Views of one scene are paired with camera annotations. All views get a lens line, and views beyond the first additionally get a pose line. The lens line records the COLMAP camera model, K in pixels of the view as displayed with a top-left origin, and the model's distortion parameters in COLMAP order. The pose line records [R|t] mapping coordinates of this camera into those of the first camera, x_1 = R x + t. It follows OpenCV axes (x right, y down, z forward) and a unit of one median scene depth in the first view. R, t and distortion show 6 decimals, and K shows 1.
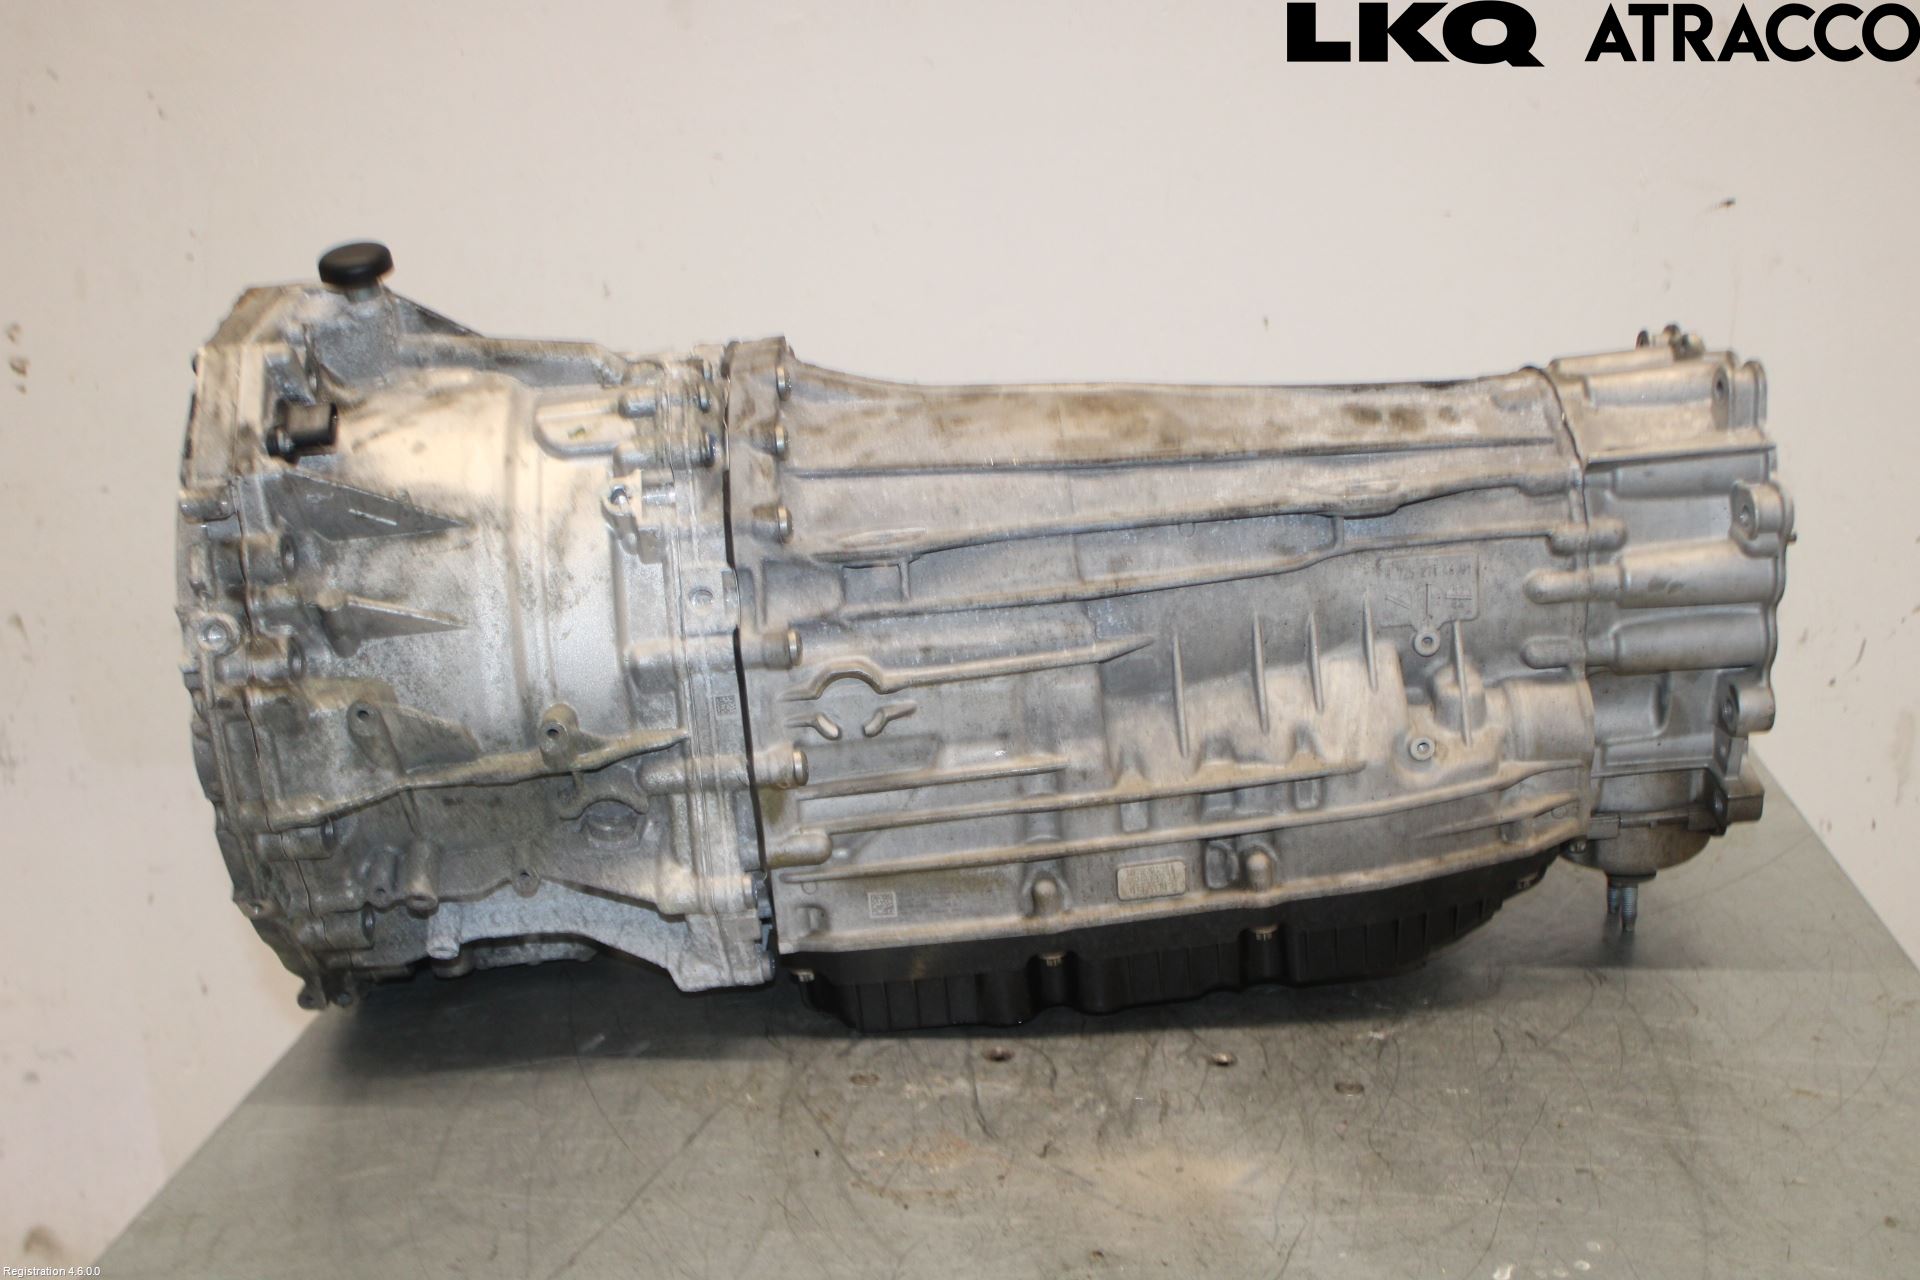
lens RADIAL K [[2145.9, 0, 958.4], [0, 2145.9, 641.7], [0, 0, 1]] dist [-0.001039, 0.000000]
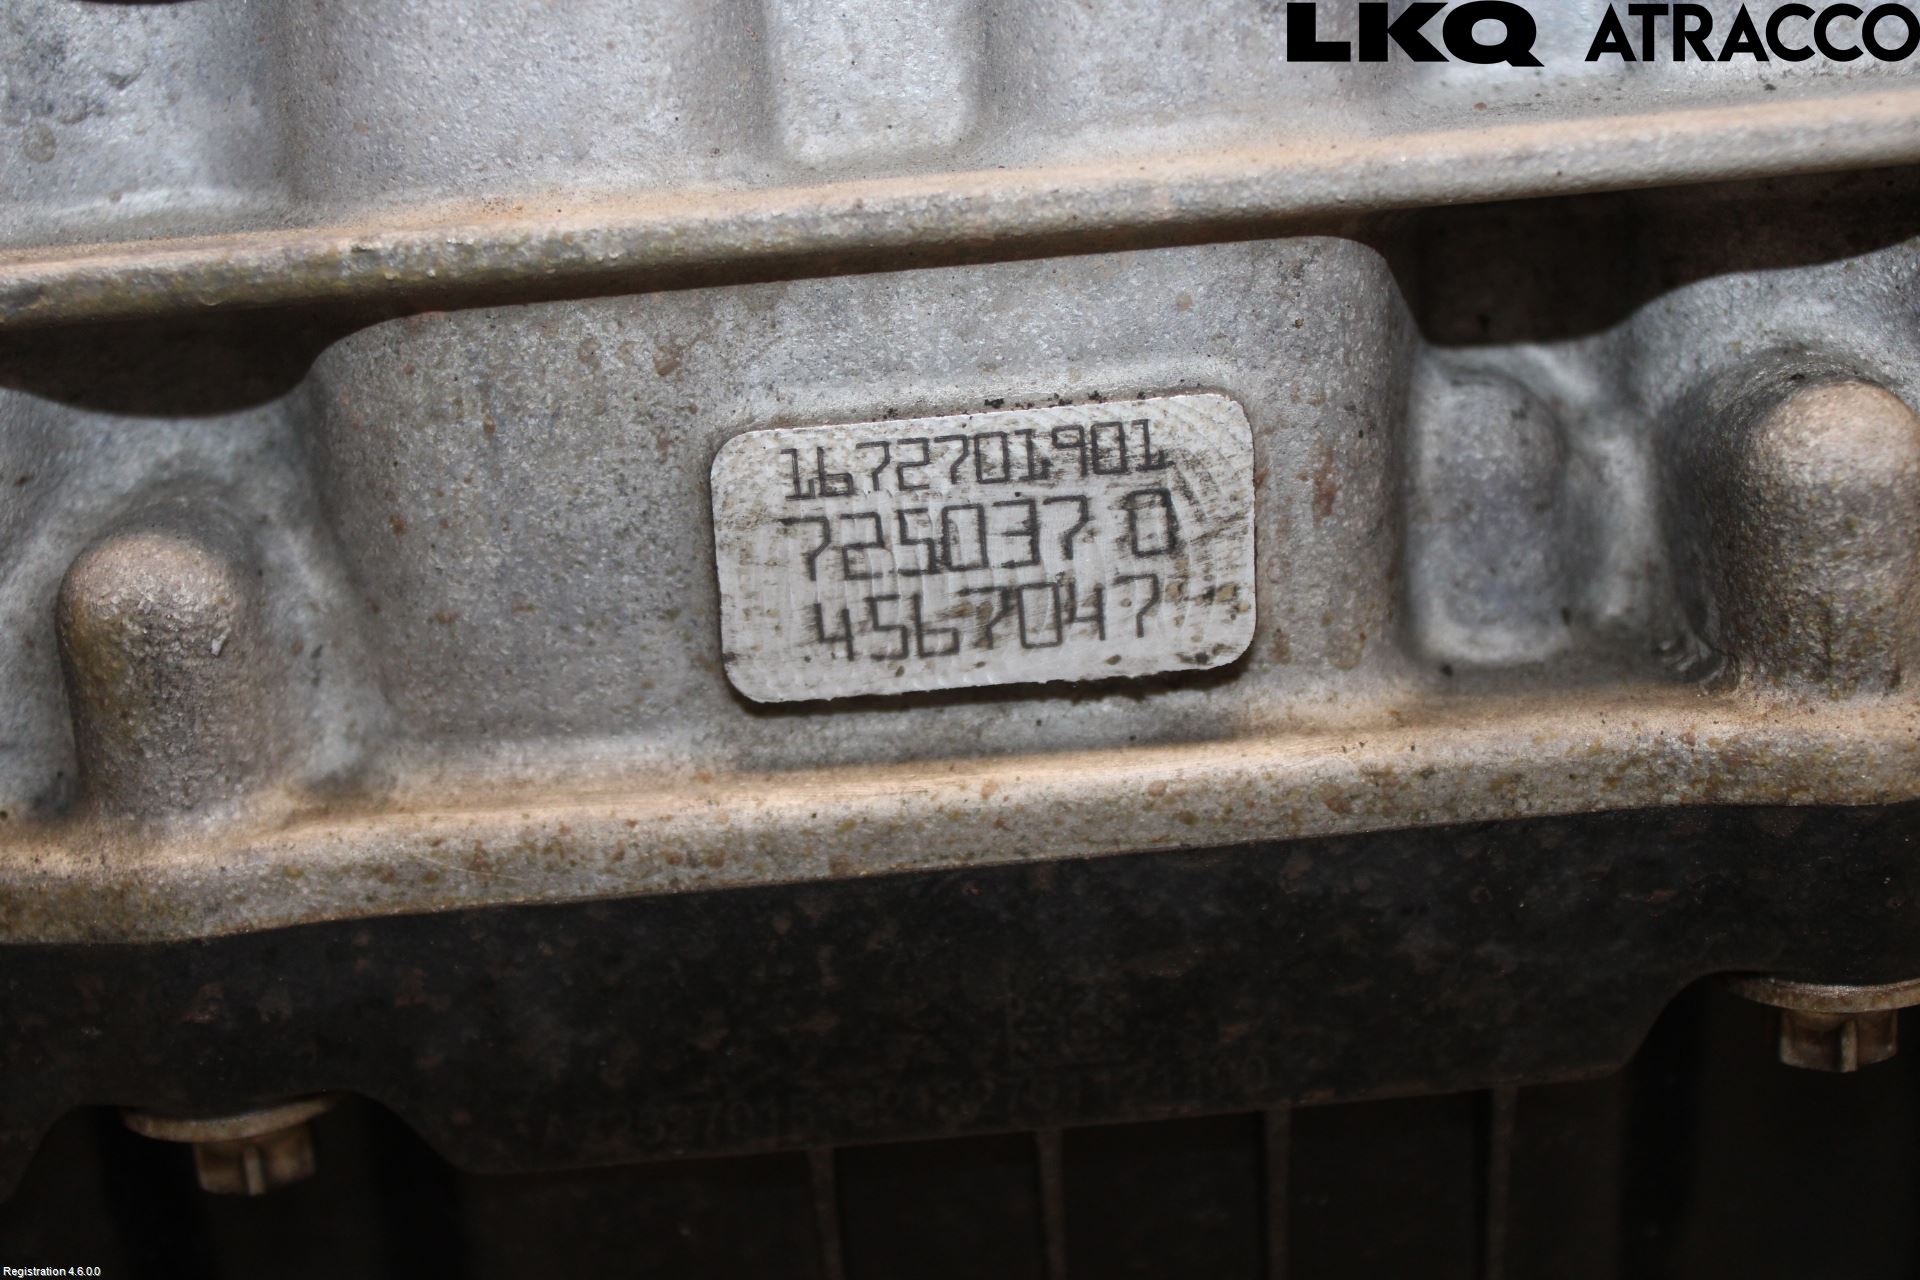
lens RADIAL K [[2597.6, 0, 961.7], [0, 2597.6, 639.2], [0, 0, 1]] dist [-0.020465, 0.000000]
pose [[0.998807, 0.036707, -0.032202, 0.093278], [-0.036735, 0.999325, -0.000280, 0.115435], [0.032170, 0.001463, 0.999481, 0.842956]]
